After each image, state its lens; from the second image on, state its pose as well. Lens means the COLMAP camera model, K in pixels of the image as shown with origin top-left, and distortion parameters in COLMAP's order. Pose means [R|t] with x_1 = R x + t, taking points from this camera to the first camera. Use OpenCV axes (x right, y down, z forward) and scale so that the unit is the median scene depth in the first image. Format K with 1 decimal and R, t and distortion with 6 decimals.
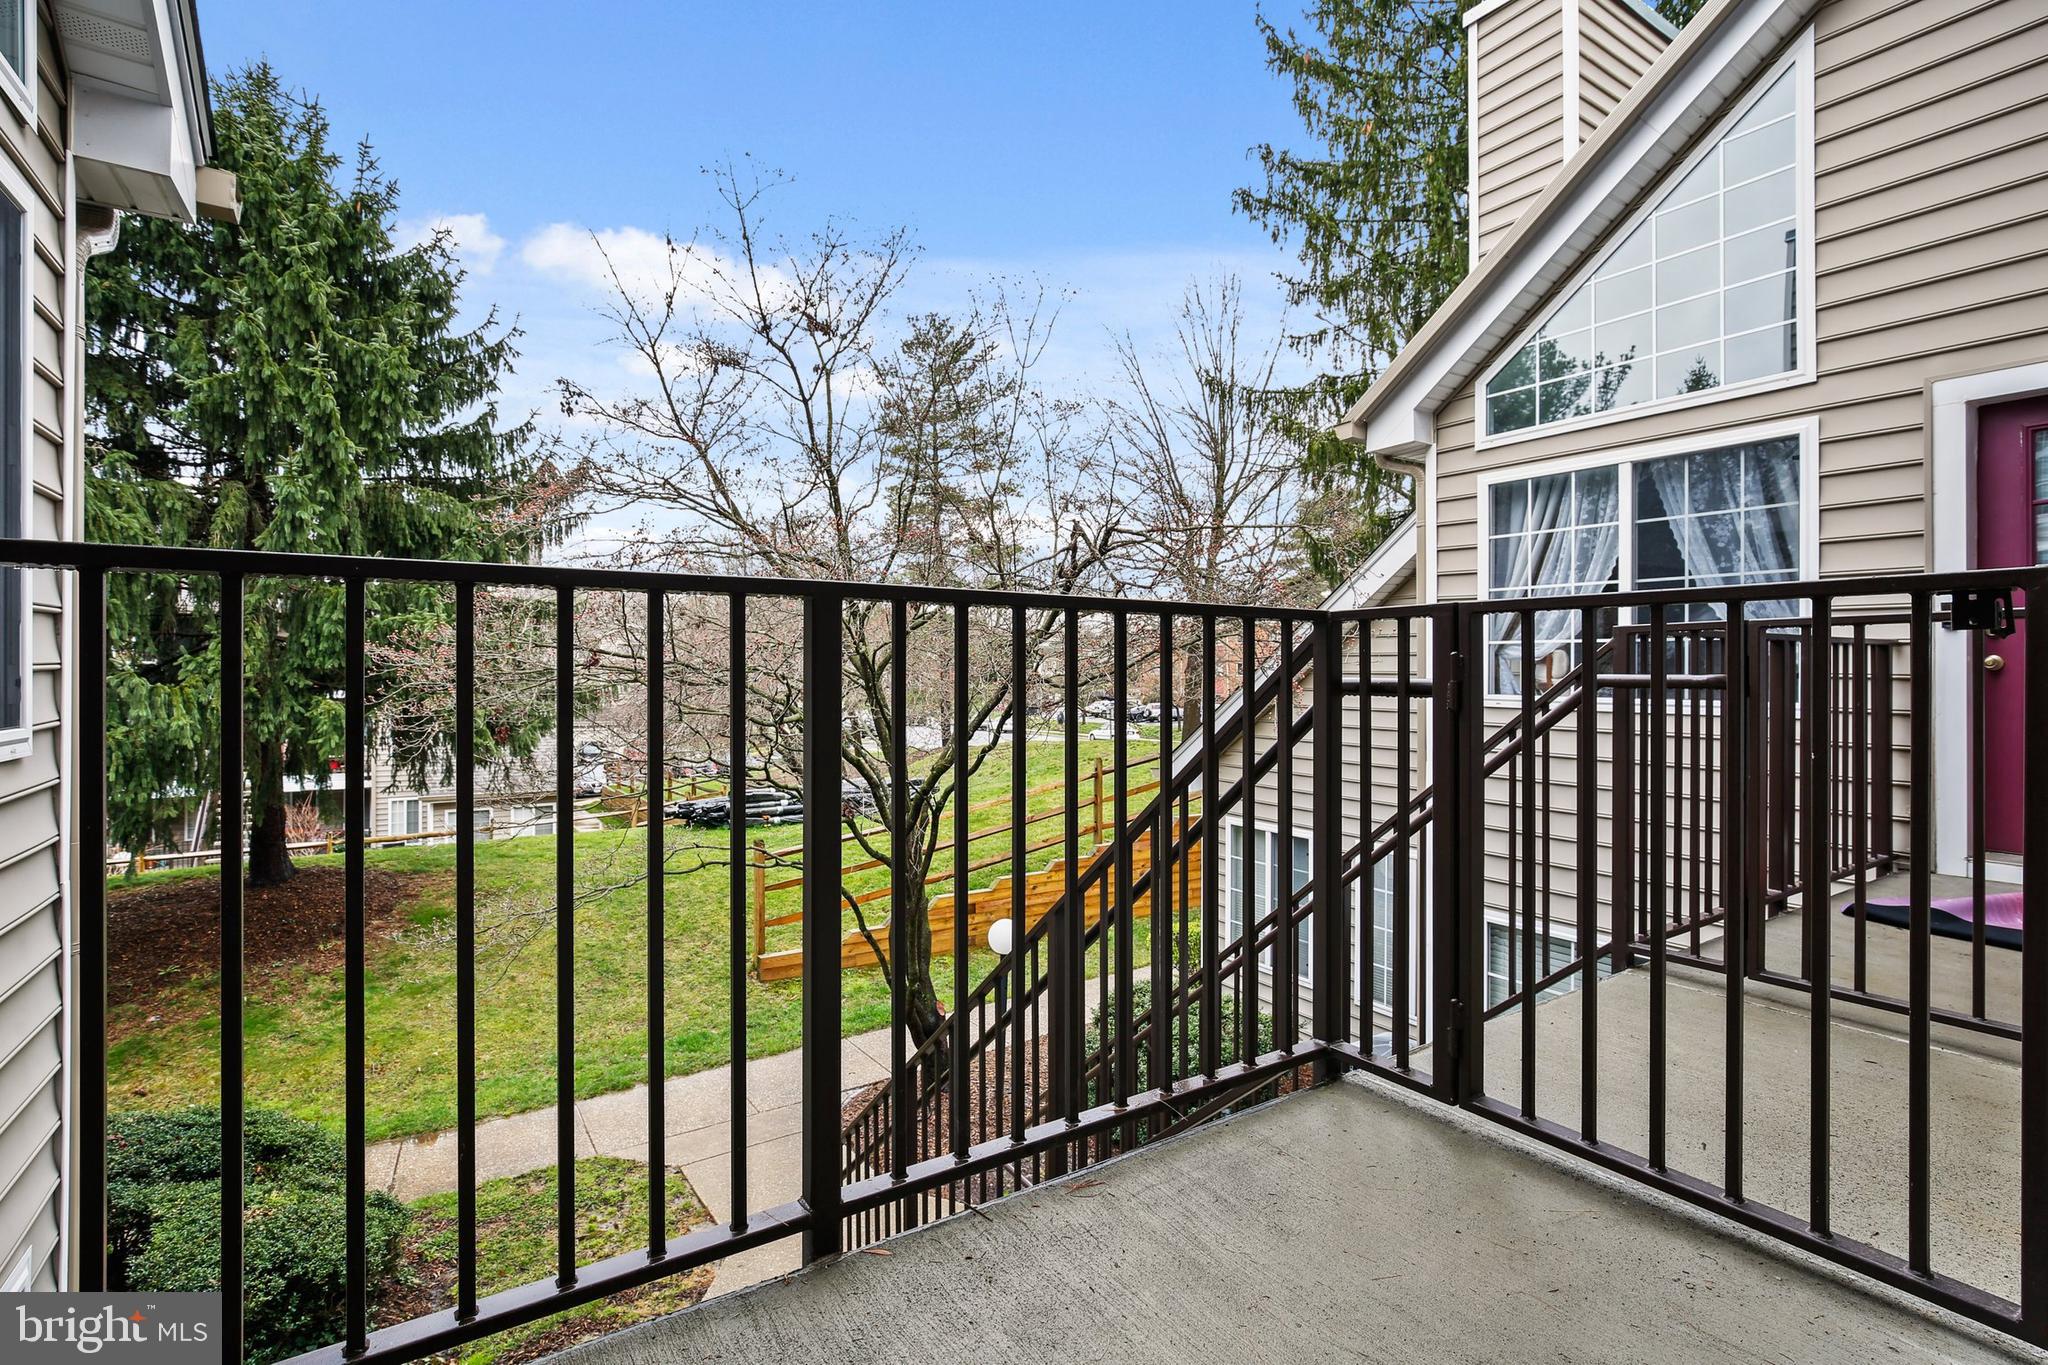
lens RADIAL K [[953.3, 0, 1021.5], [0, 953.3, 675.6], [0, 0, 1]] dist [-0.031405, 0.006253]
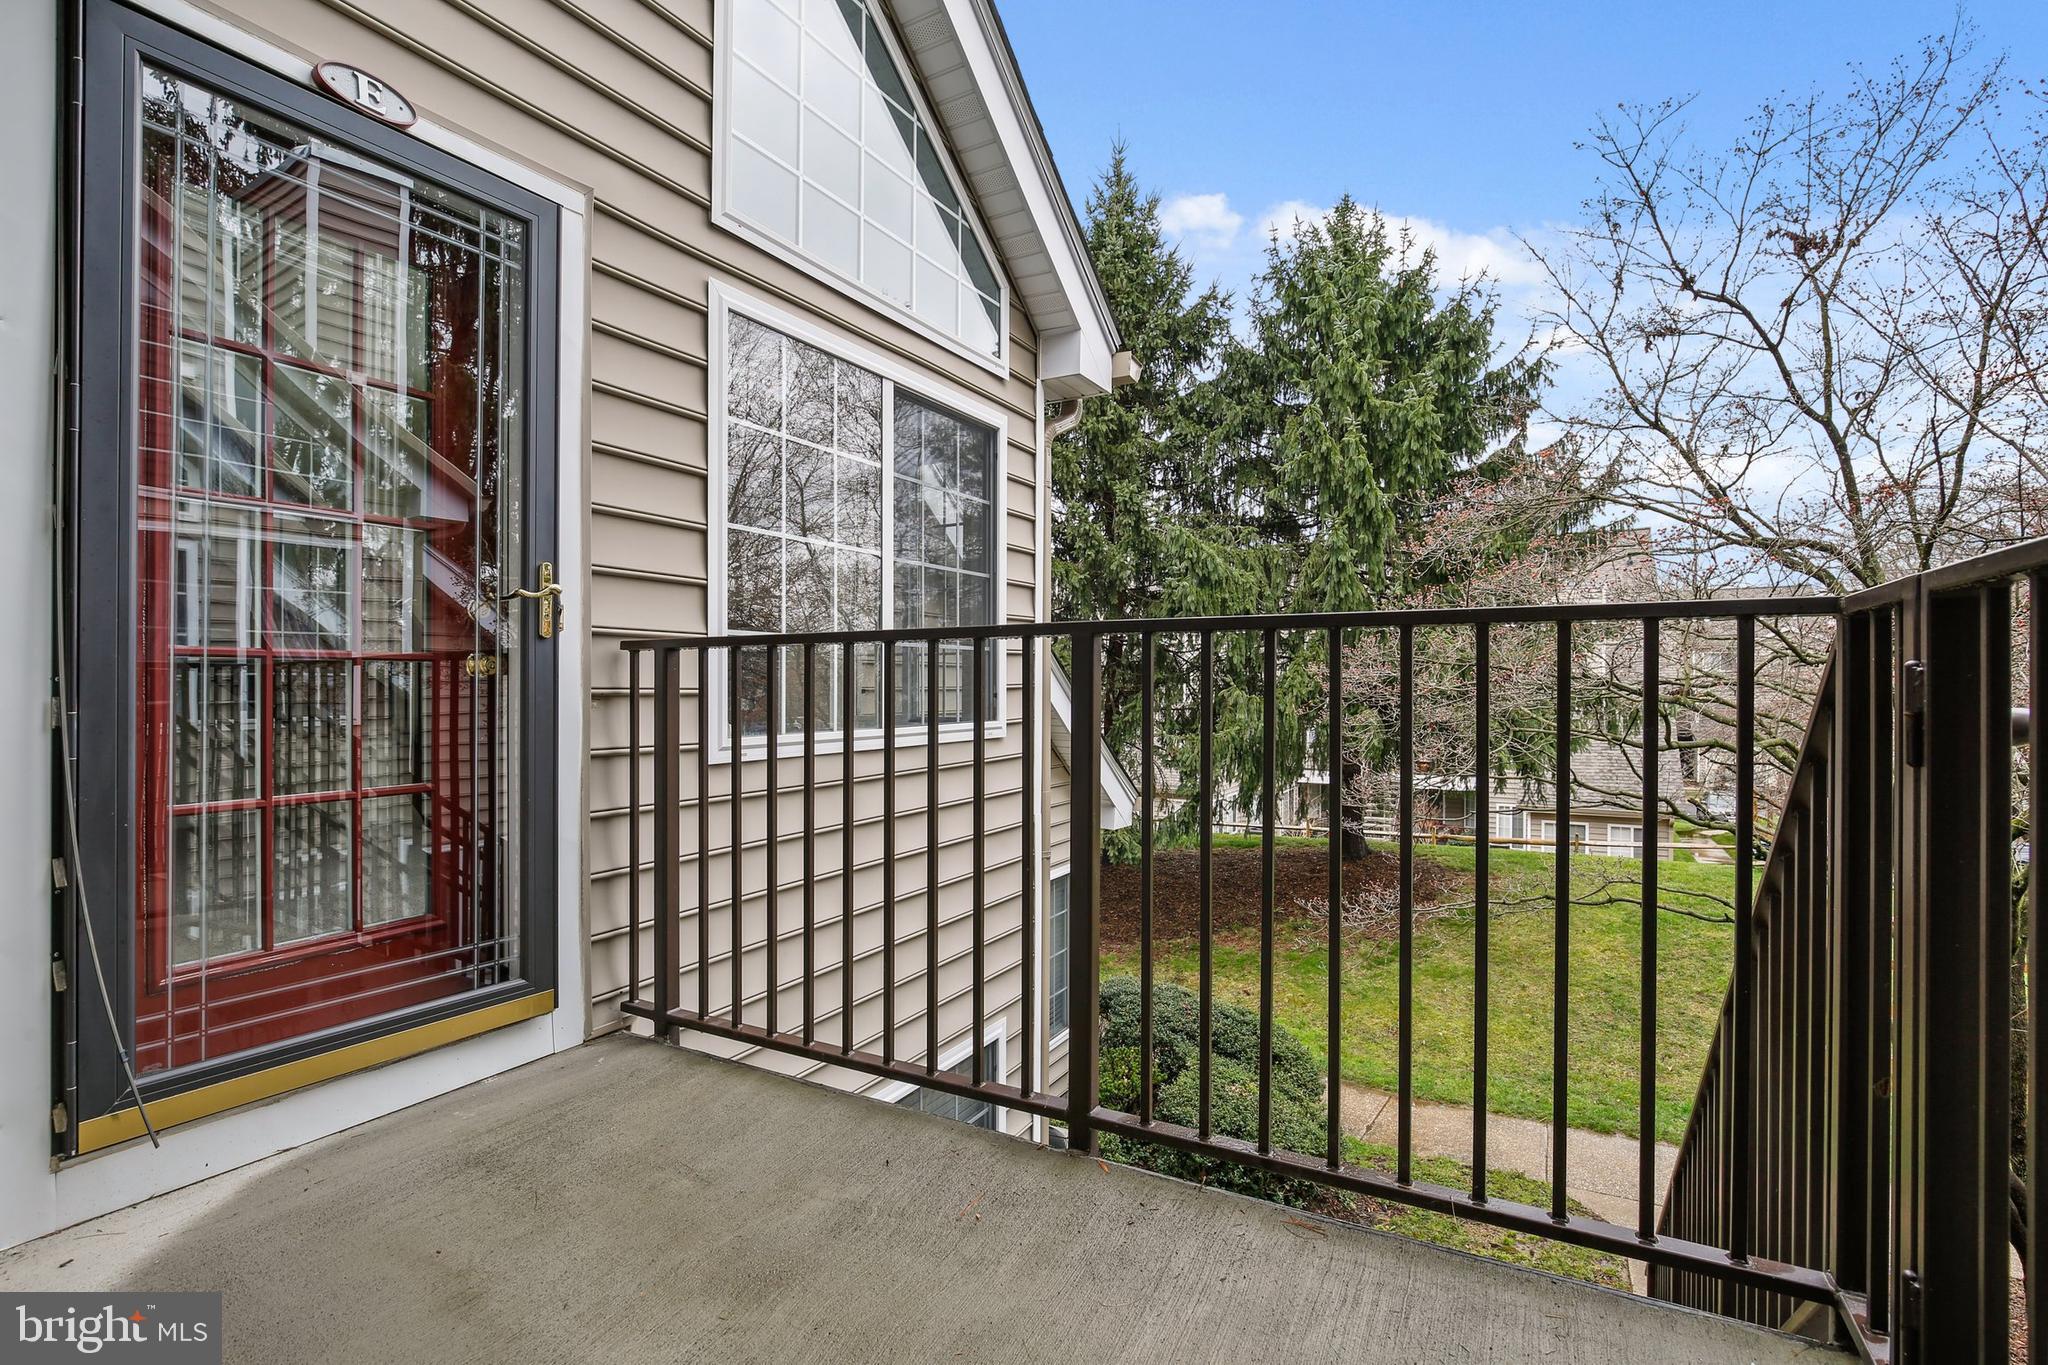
lens RADIAL K [[953.3, 0, 1007.7], [0, 953.3, 672.8], [0, 0, 1]] dist [-0.031405, 0.006253]
pose [[0.446713, -0.016110, -0.894532, 0.132691], [0.001563, 0.999850, -0.017226, -0.000878], [0.894676, 0.006297, 0.446672, 0.049820]]
